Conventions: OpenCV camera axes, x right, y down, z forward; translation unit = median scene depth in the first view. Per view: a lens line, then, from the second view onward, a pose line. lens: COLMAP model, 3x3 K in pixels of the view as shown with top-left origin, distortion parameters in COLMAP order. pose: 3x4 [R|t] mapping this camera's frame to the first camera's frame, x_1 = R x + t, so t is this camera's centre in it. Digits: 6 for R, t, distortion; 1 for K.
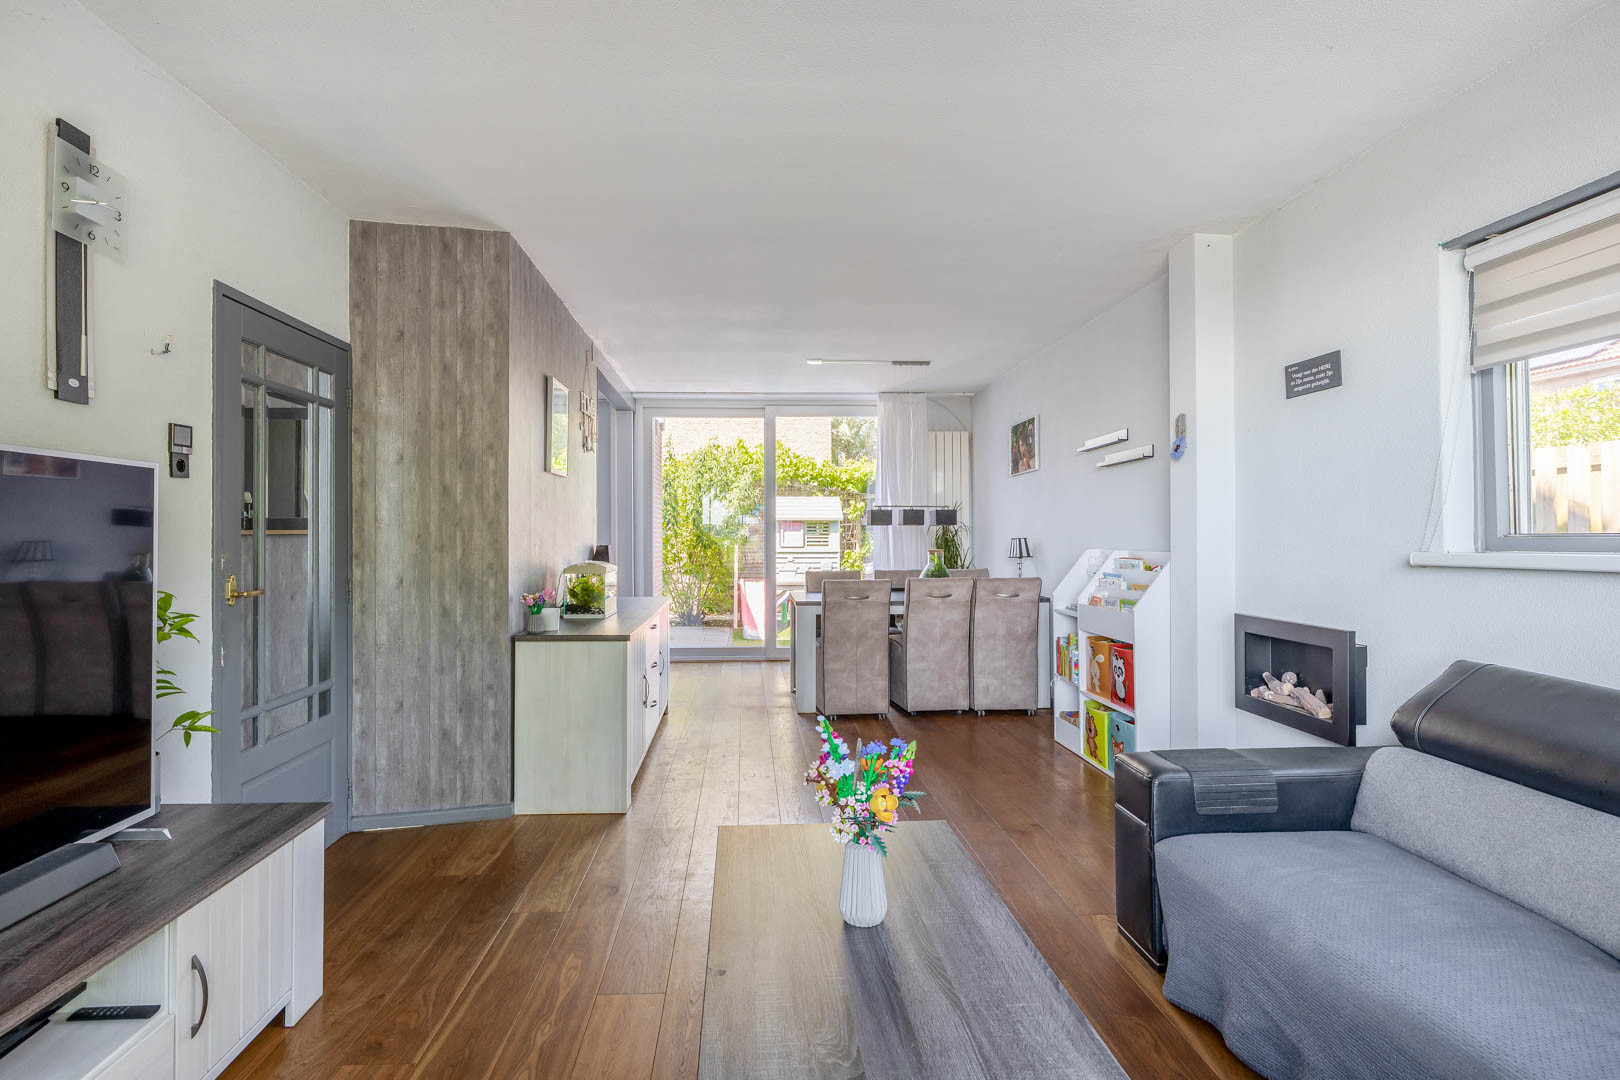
lens RADIAL K [[1005.7, 0, 805.2], [0, 1005.7, 515.1], [0, 0, 1]] dist [-0.001909, 0.000201]
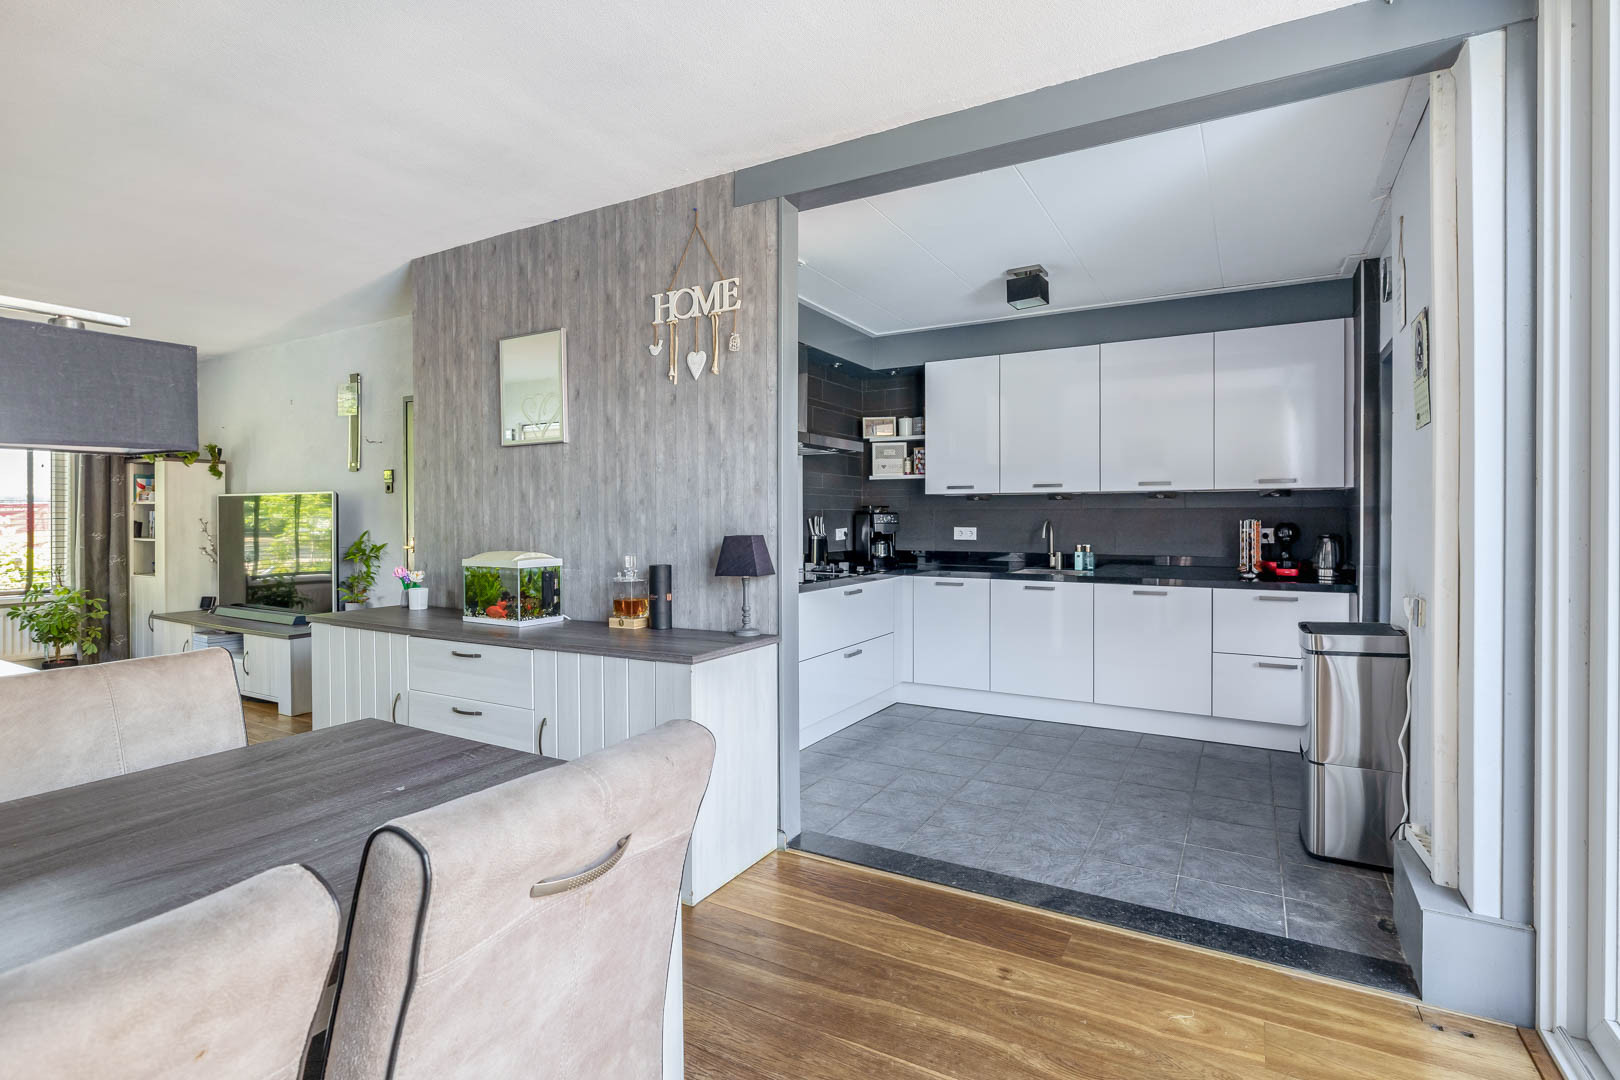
lens RADIAL K [[755.3, 0, 814.7], [0, 755.3, 521.8], [0, 0, 1]] dist [-0.000500, 0.000064]
pose [[-0.553820, 0.007890, -0.832599, 0.300189], [0.015312, 0.999883, -0.000710, 0.045451], [0.832496, -0.013142, -0.553876, 2.978456]]
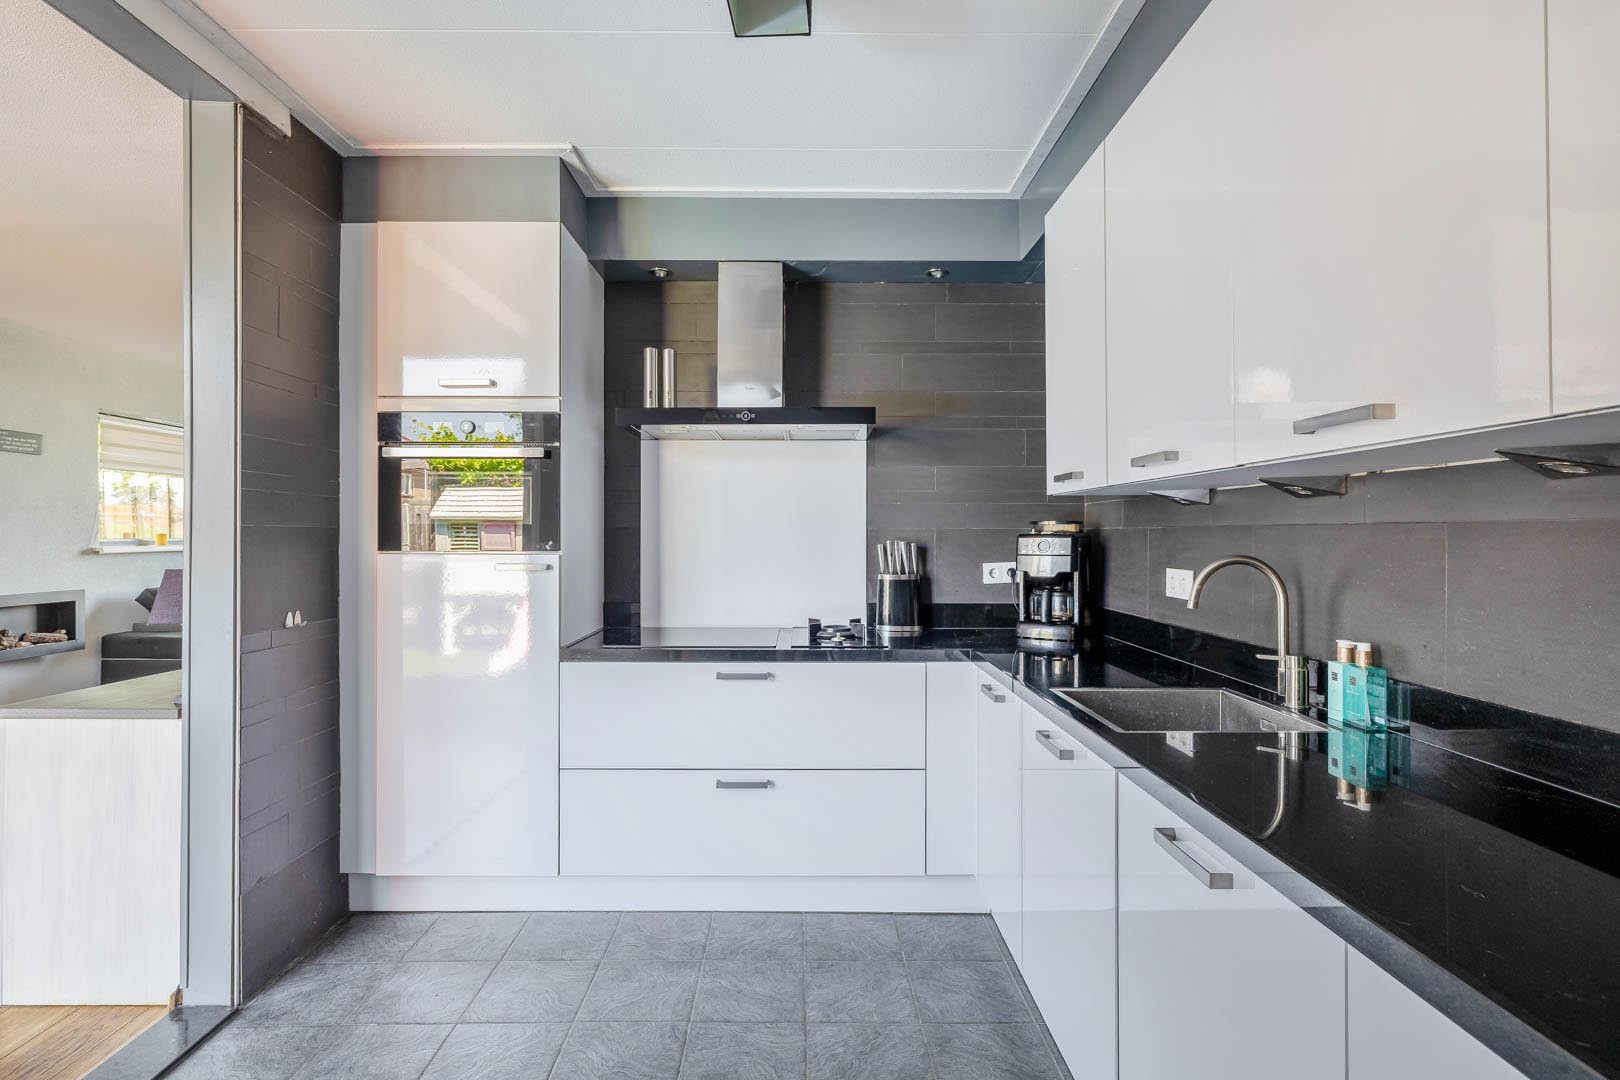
lens RADIAL K [[790.7, 0, 809.9], [0, 790.7, 535.3], [0, 0, 1]] dist [0.000083, 0.000027]
pose [[-0.998773, 0.001921, 0.049493, -1.232725], [0.001221, 0.999899, -0.014178, 0.039947], [-0.049515, -0.014100, -0.998674, 3.106438]]
